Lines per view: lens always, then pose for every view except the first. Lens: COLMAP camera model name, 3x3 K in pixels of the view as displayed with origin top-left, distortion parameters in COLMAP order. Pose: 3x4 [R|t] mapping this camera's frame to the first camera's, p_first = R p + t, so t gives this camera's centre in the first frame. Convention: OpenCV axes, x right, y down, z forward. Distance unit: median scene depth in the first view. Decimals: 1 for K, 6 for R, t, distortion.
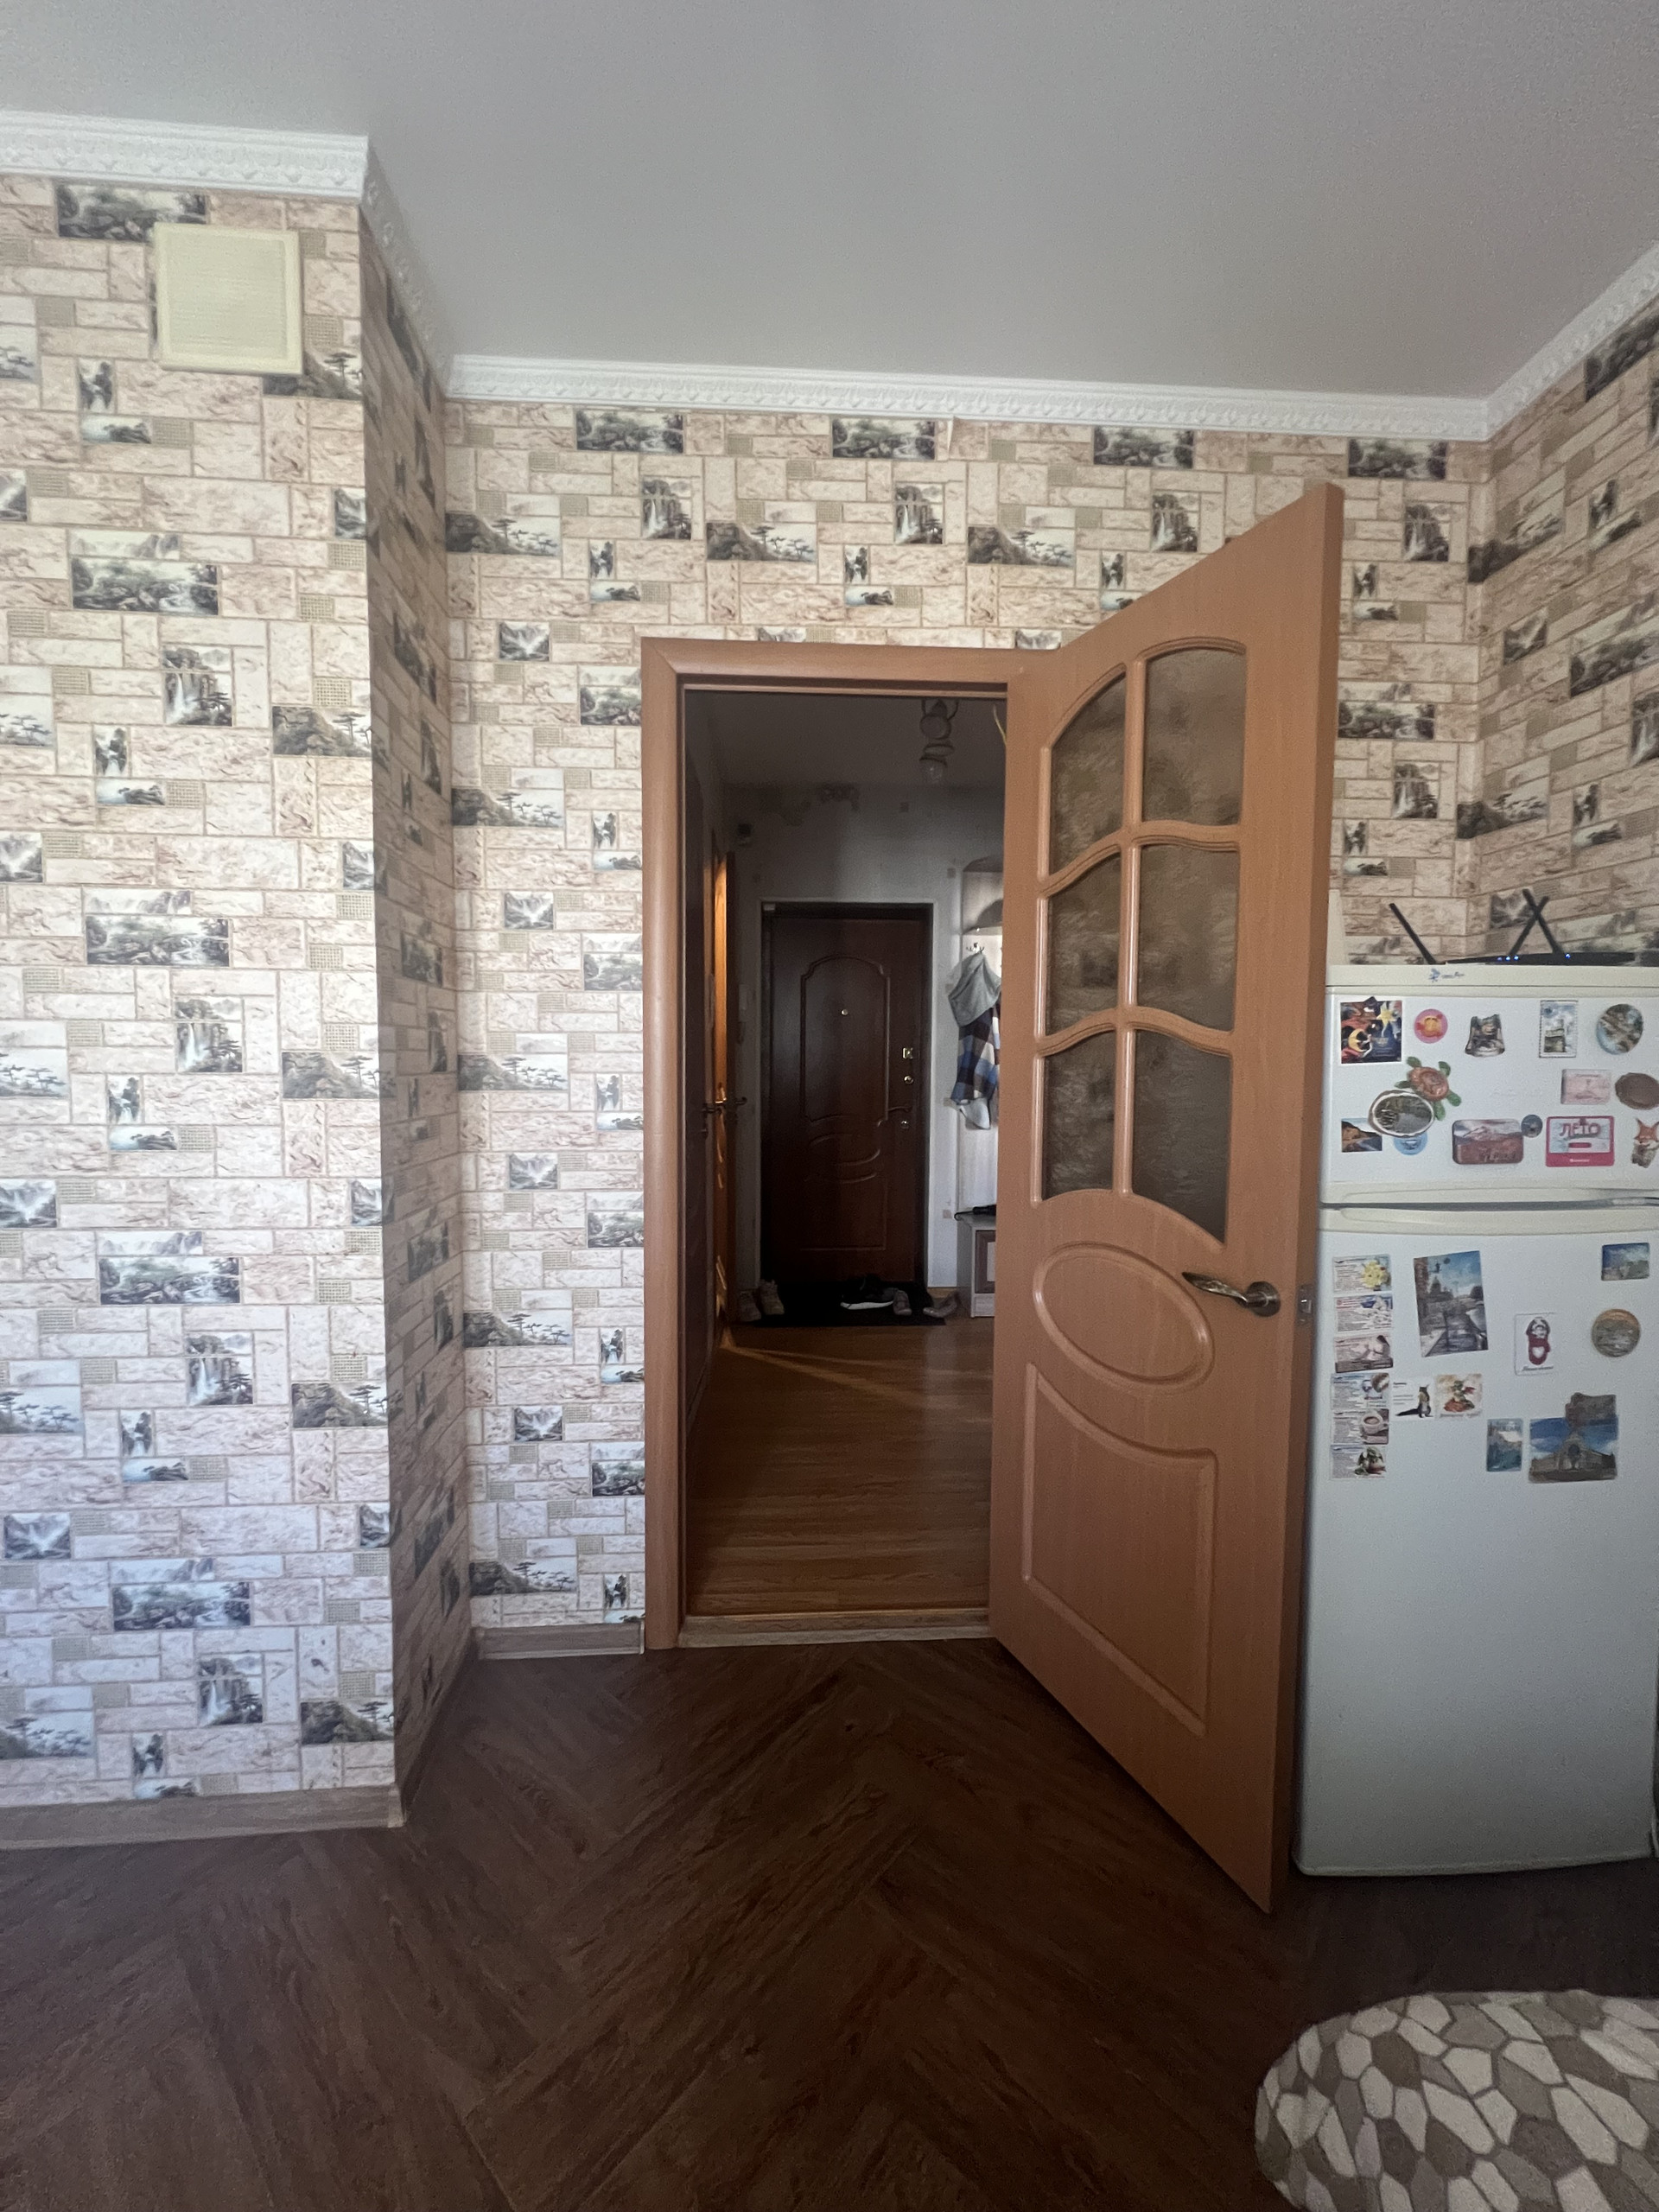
lens RADIAL K [[875.4, 0, 837.6], [0, 875.4, 1108.7], [0, 0, 1]] dist [-0.000438, 0.000274]
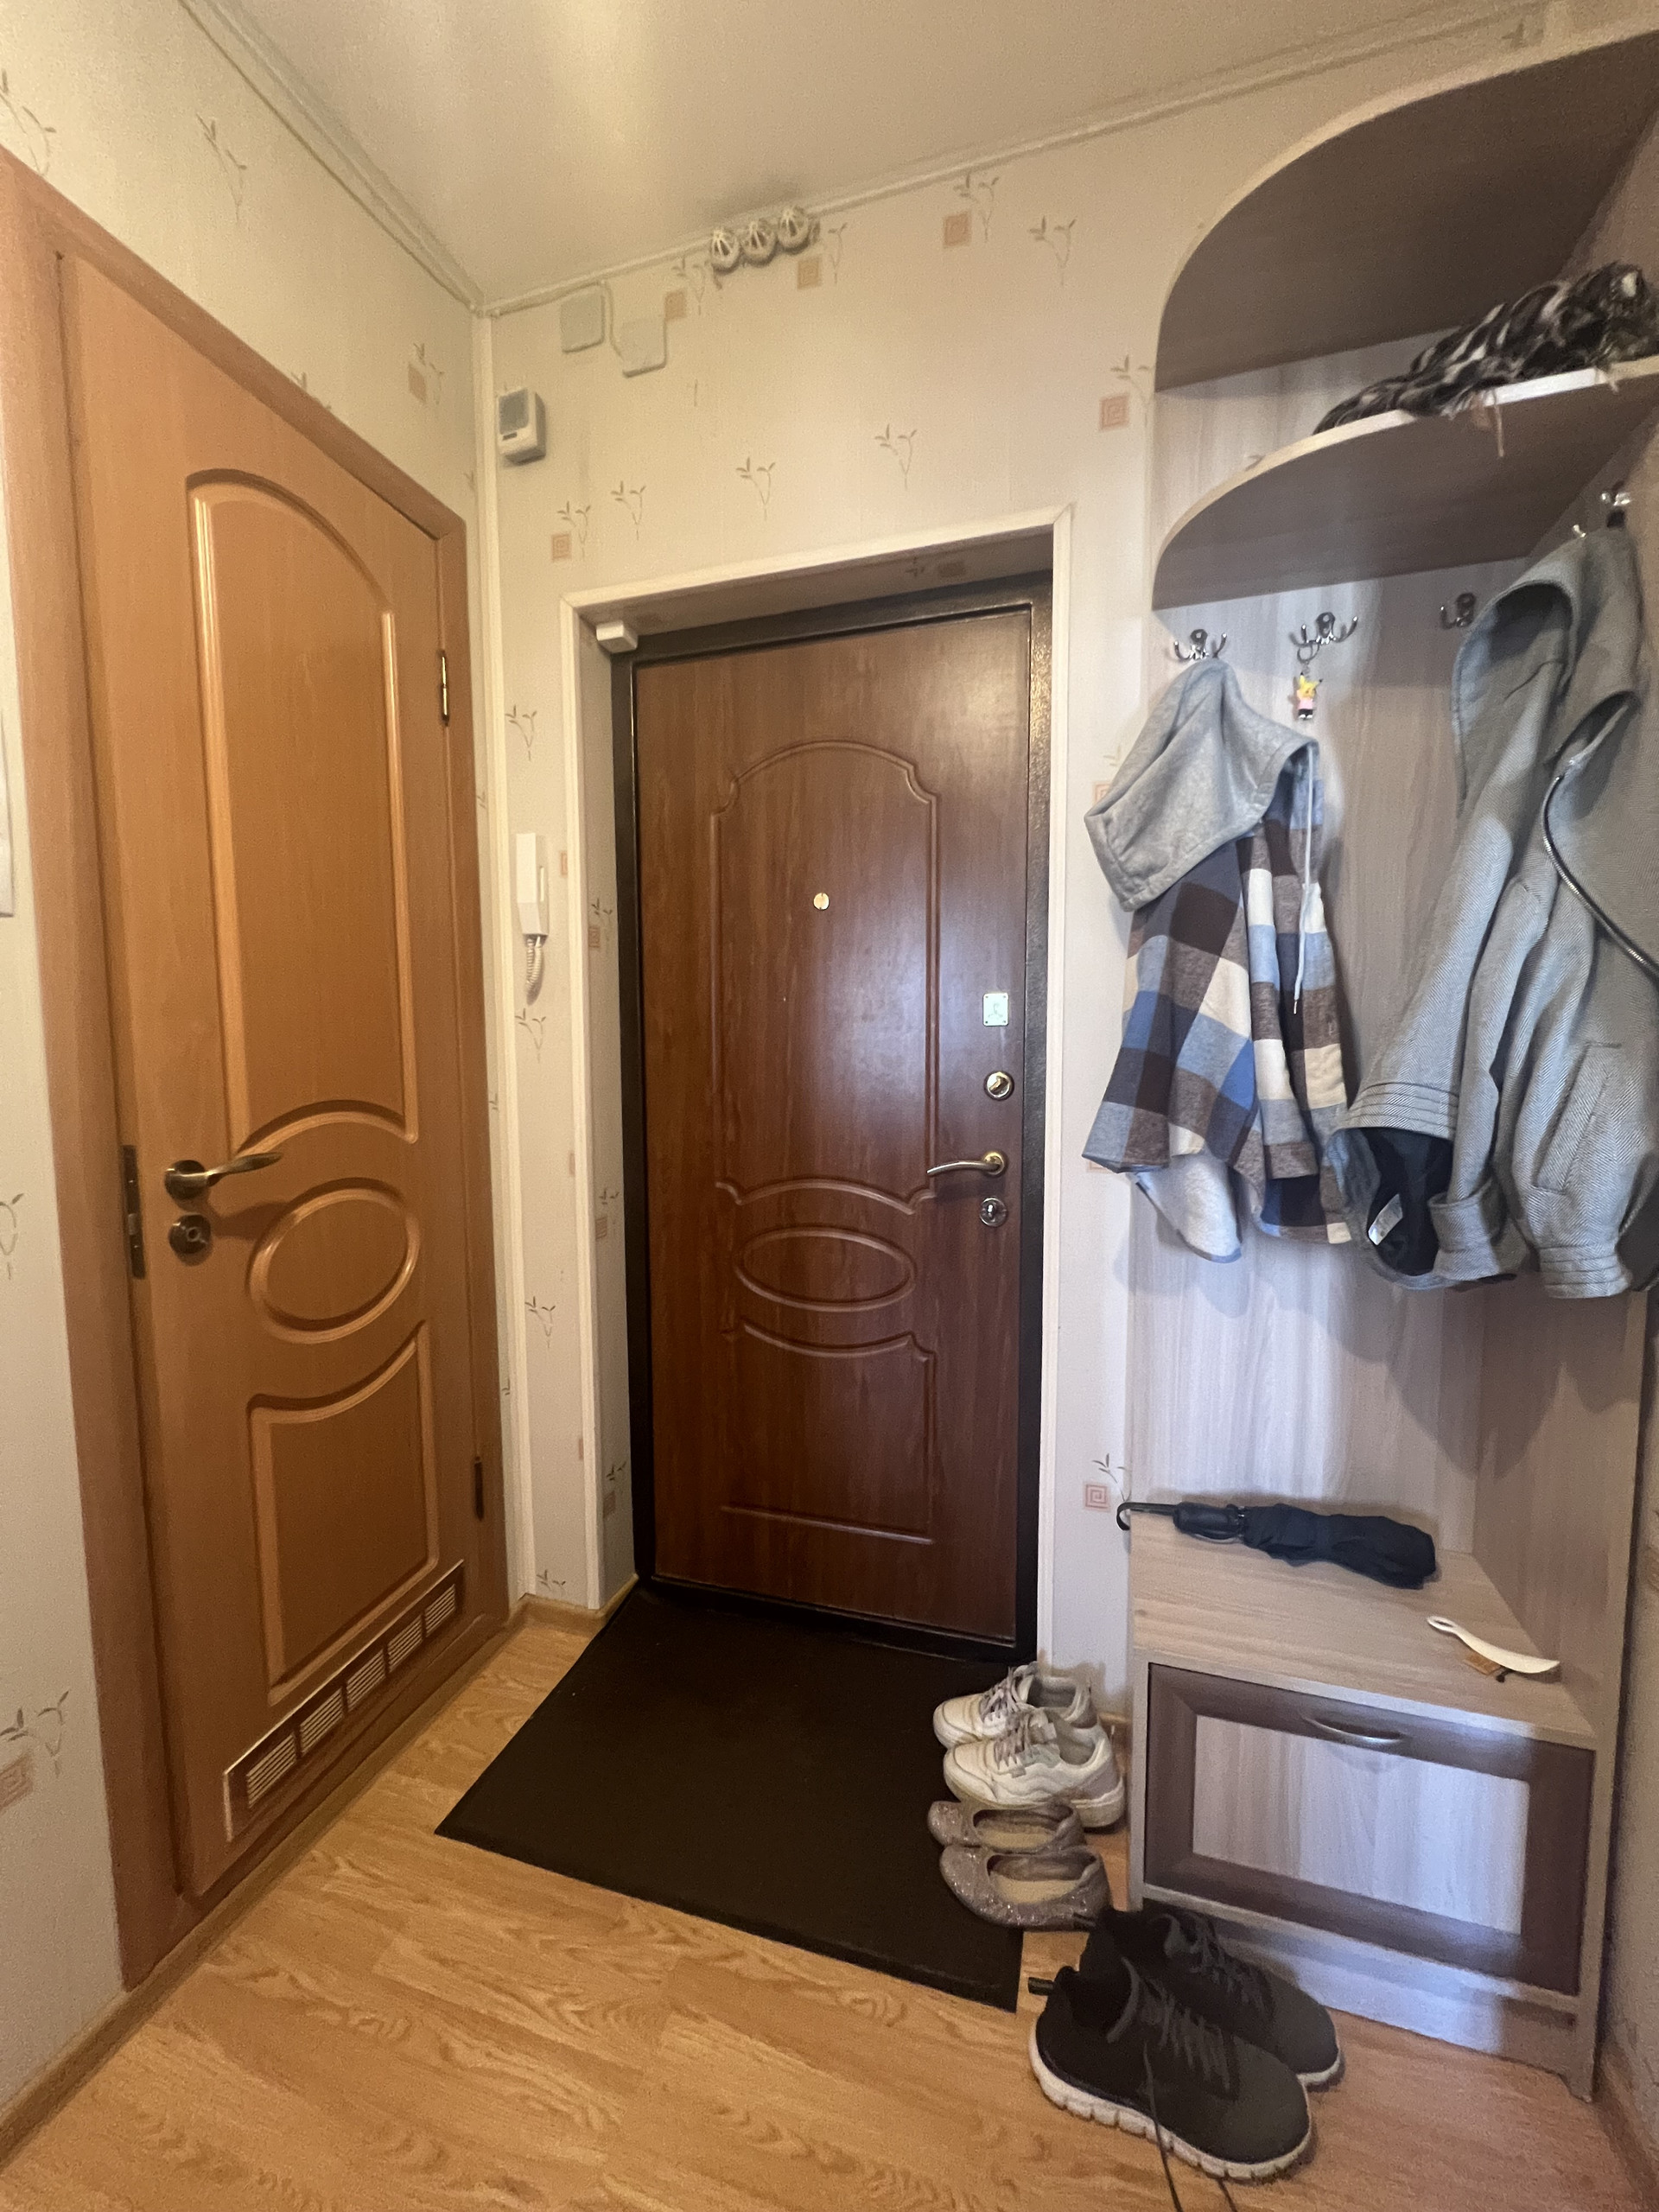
lens RADIAL K [[875.4, 0, 837.6], [0, 875.4, 1108.7], [0, 0, 1]] dist [-0.000438, 0.000274]
pose [[0.947333, 0.012231, -0.320018, 0.415125], [-0.005133, 0.999722, 0.023013, -0.099565], [0.320210, -0.020159, 0.947132, 2.010285]]
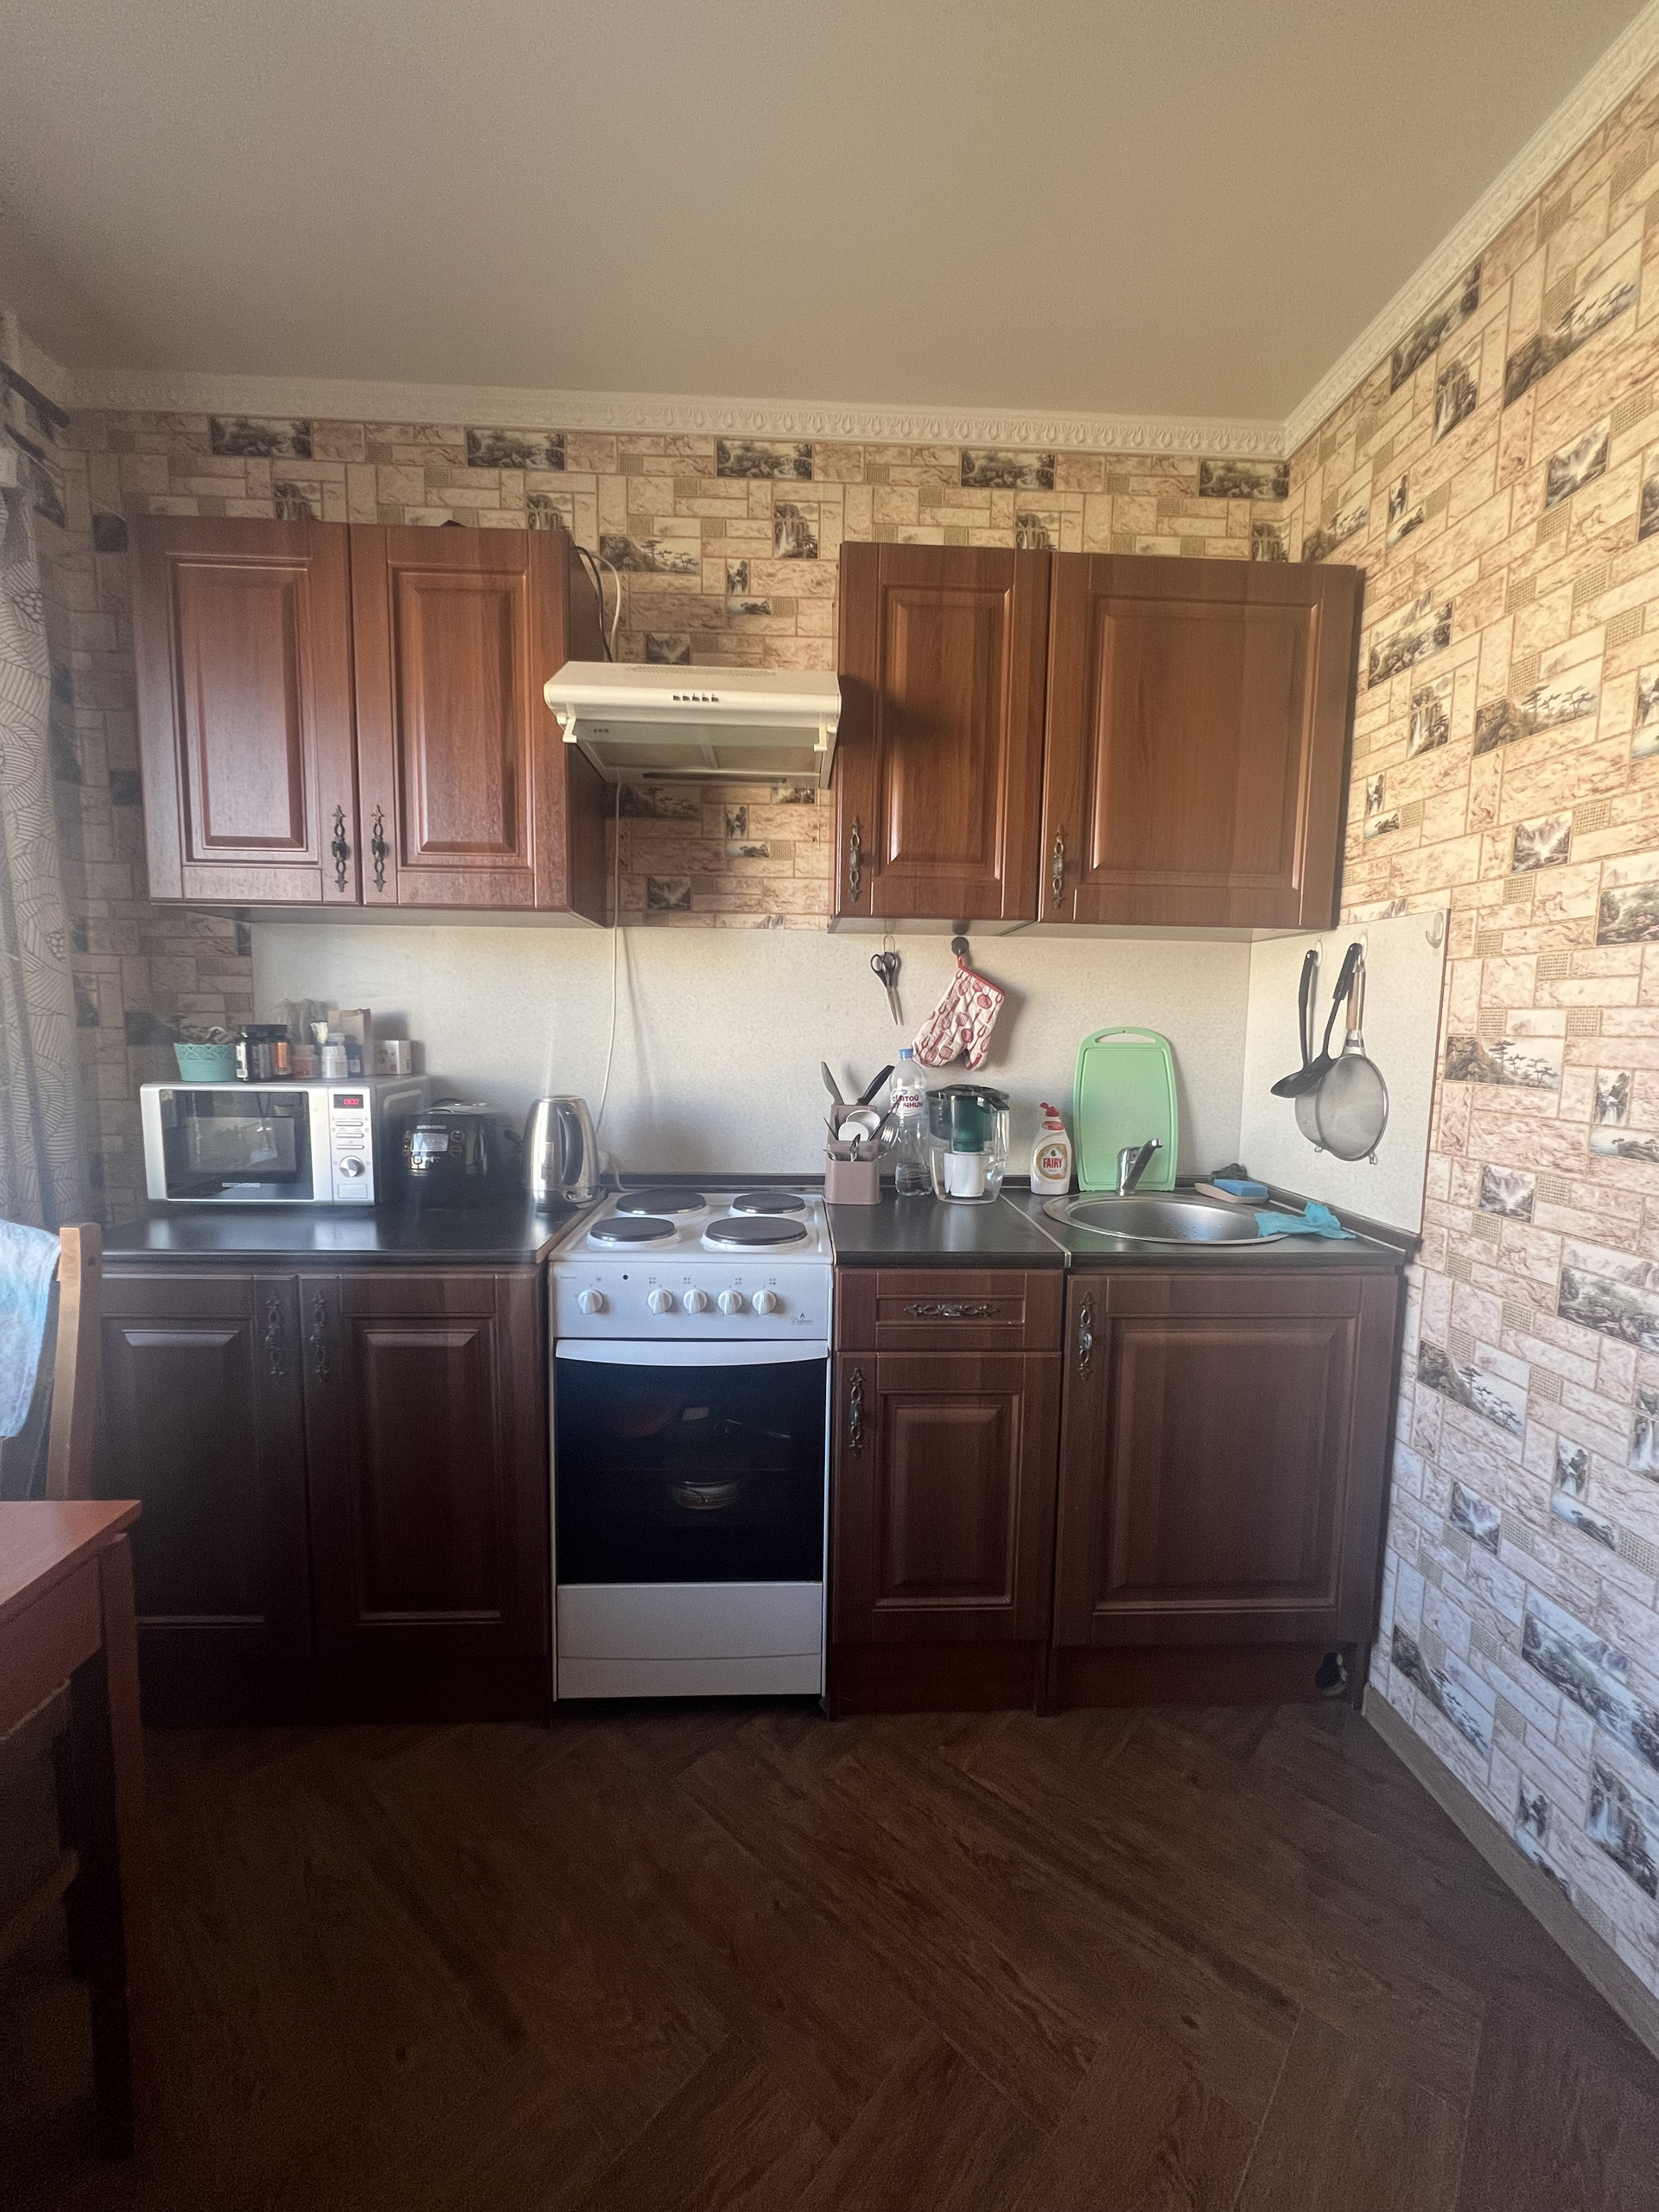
lens RADIAL K [[891.4, 0, 823.0], [0, 891.4, 1109.2], [0, 0, 1]] dist [0.000985, 0.000232]
pose [[-0.019877, 0.093597, -0.995412, 0.089222], [-0.074929, 0.992669, 0.094835, -0.023419], [0.996991, 0.076470, -0.012718, 0.214784]]
